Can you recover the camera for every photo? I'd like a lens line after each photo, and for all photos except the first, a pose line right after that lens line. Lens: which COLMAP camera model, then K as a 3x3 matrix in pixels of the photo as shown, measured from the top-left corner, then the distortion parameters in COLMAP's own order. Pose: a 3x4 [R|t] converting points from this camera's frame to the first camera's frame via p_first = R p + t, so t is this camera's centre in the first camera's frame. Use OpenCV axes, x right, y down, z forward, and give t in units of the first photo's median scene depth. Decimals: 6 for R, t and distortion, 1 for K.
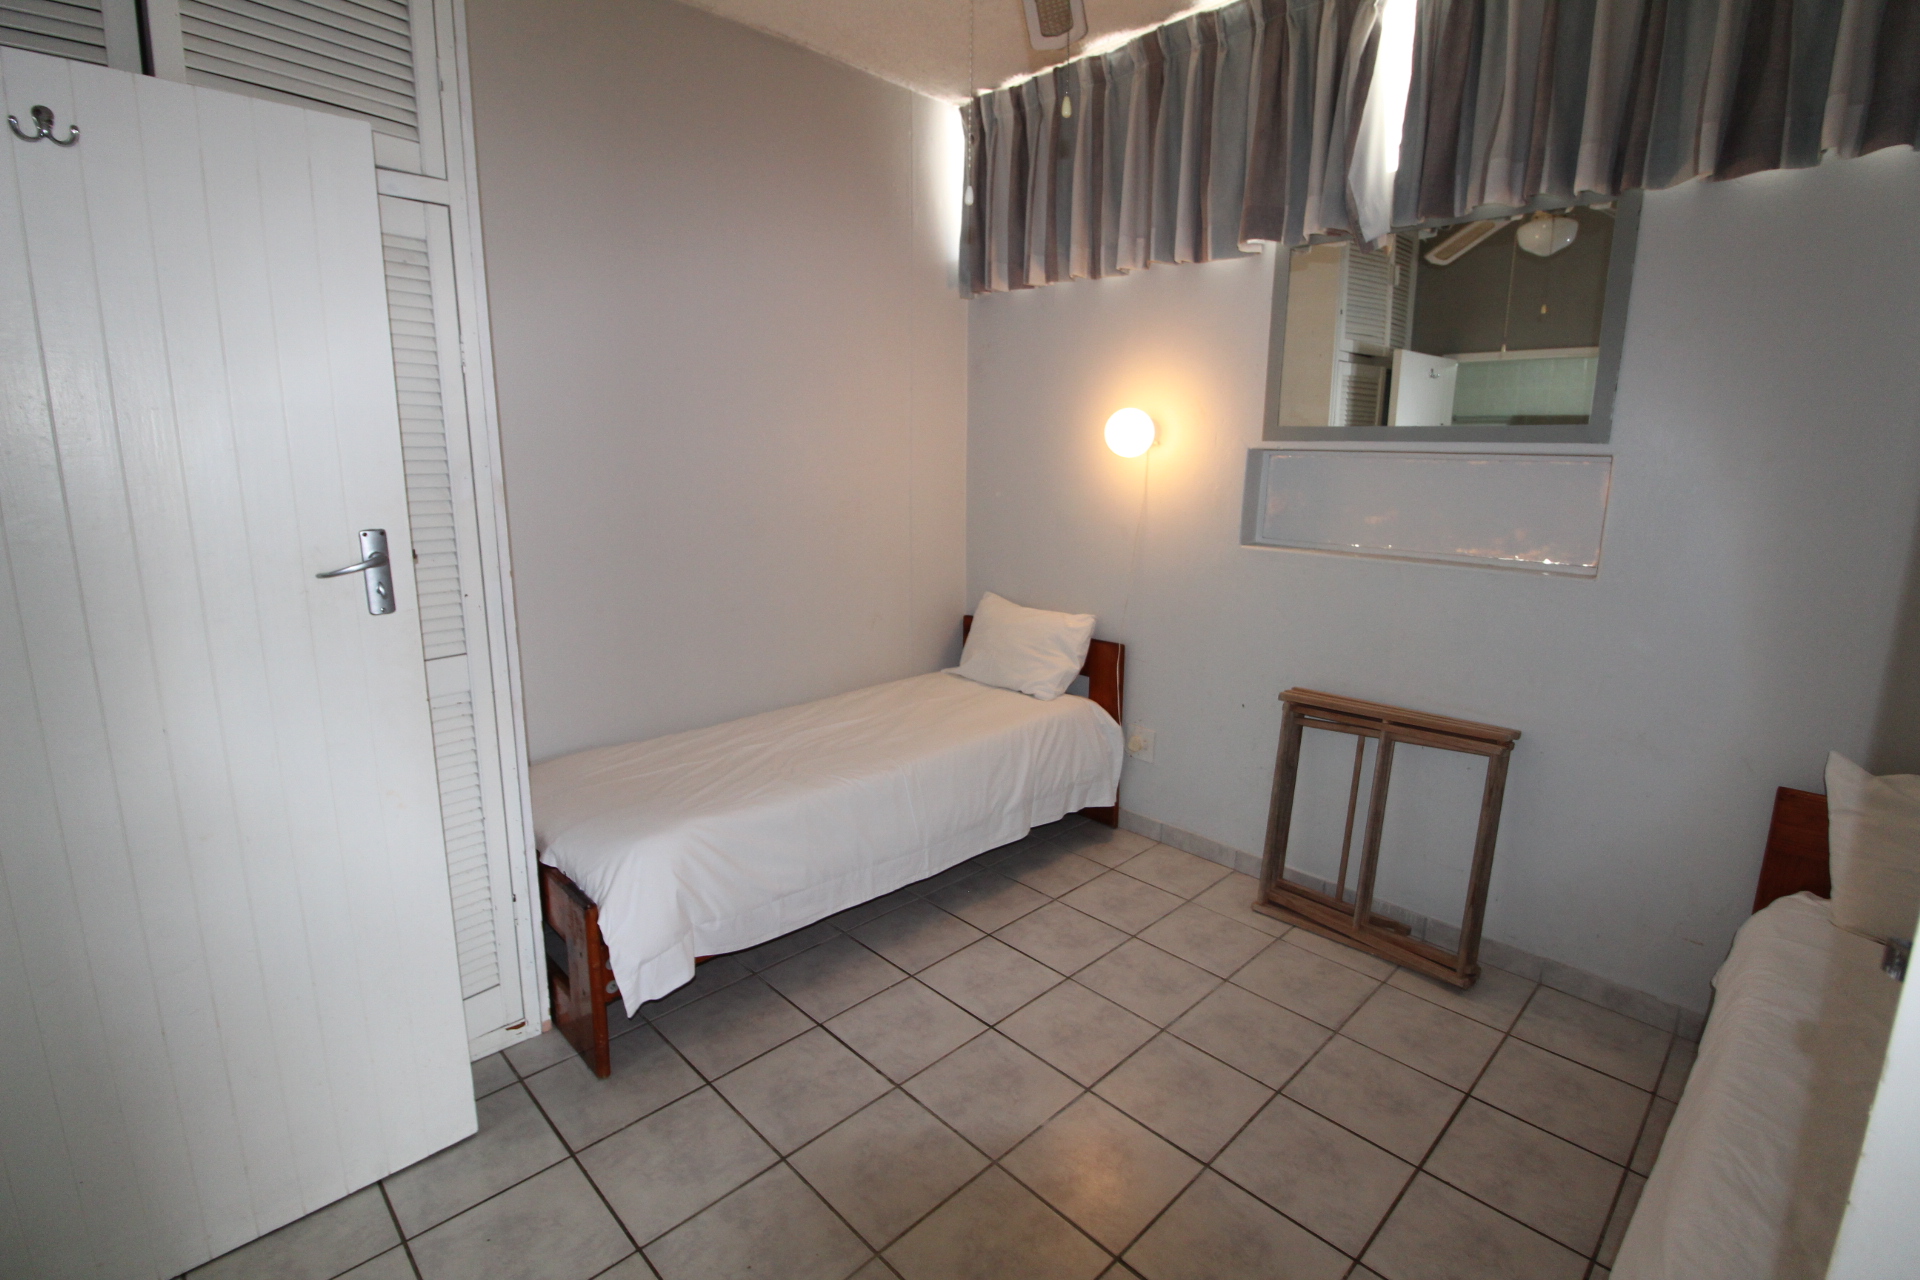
lens RADIAL K [[885.1, 0, 965.8], [0, 885.1, 638.4], [0, 0, 1]] dist [-0.020421, -0.005187]
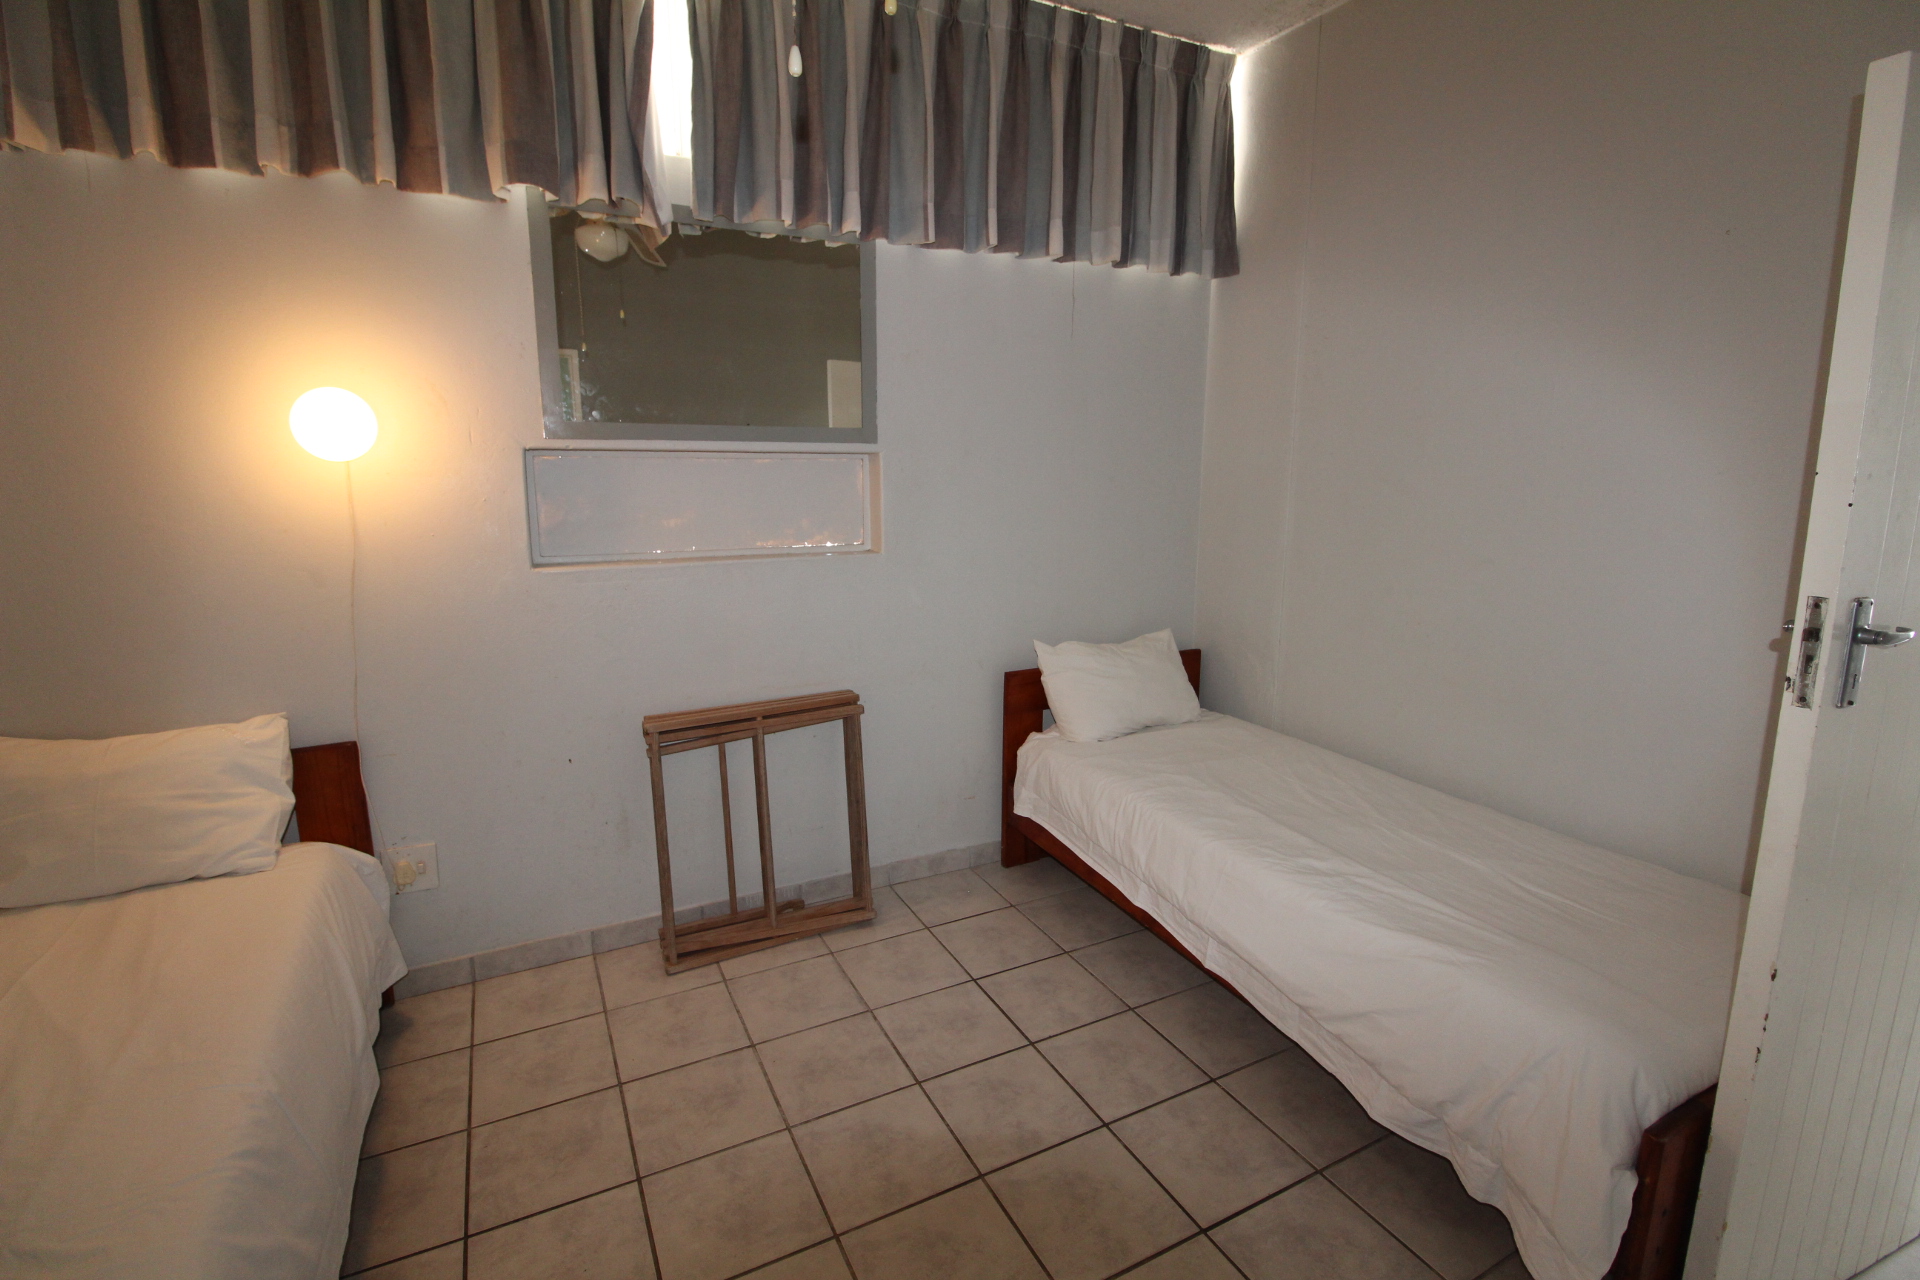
lens RADIAL K [[885.1, 0, 966.0], [0, 885.1, 631.2], [0, 0, 1]] dist [-0.020421, -0.005187]
pose [[0.271379, -0.195160, 0.942479, -0.384482], [0.194107, 0.970203, 0.145010, -0.101246], [-0.942696, 0.143589, 0.301174, 0.447595]]
